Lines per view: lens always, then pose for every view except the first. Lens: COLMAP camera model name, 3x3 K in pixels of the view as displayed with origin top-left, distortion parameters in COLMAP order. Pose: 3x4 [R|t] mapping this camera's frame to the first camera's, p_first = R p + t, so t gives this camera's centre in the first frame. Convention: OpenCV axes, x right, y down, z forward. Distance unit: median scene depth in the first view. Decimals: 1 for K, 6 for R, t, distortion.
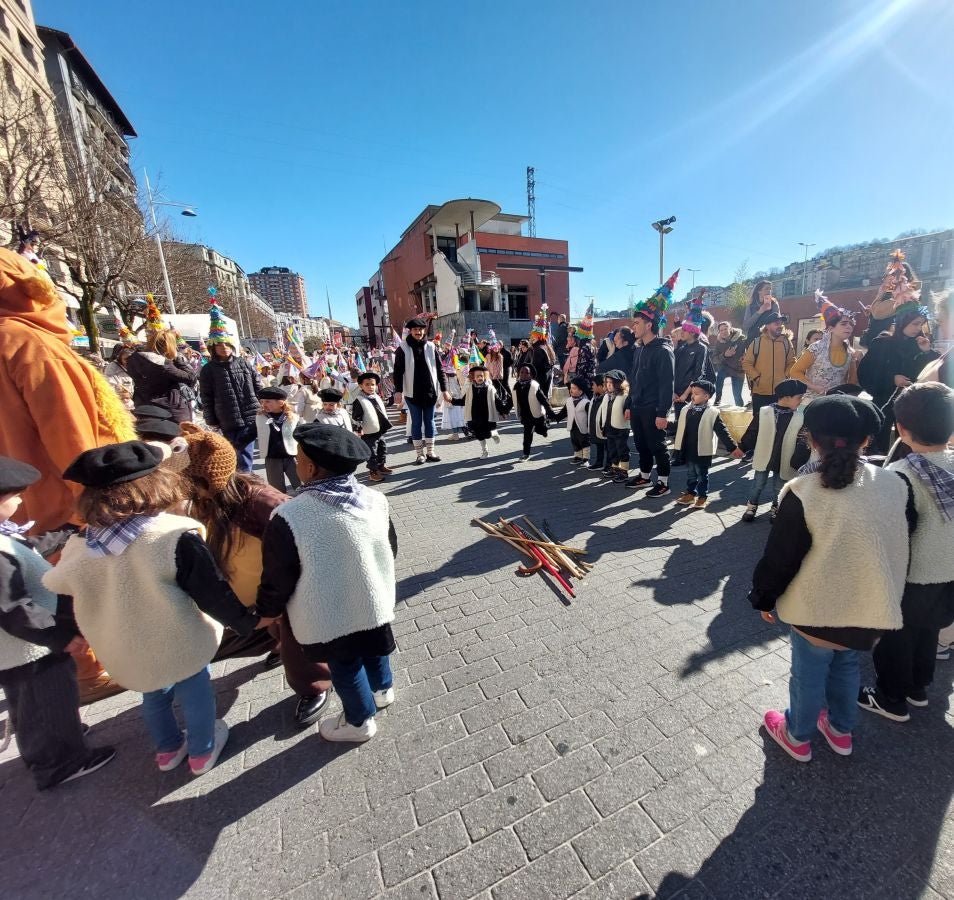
lens RADIAL K [[488.1, 0, 477.0], [0, 488.1, 450.0], [0, 0, 1]] dist [0.000591, 0.000158]
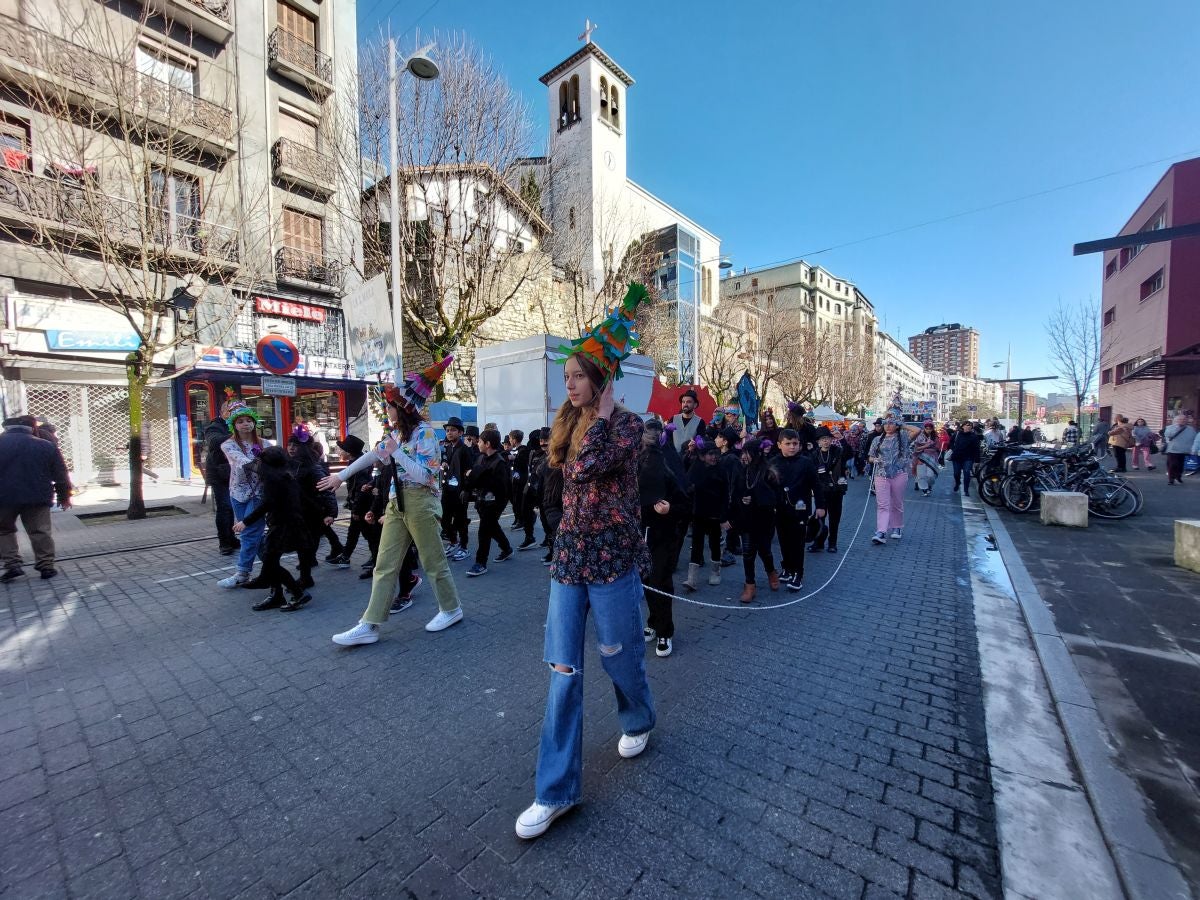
lens RADIAL K [[470.5, 0, 600.0], [0, 470.5, 450.0], [0, 0, 1]] dist [-0.001007, -0.000170]
pose [[0.544951, 0.120325, -0.829789, -0.098760], [-0.222069, 0.975021, -0.004455, -0.068428], [0.808526, 0.186699, 0.558059, 0.325202]]
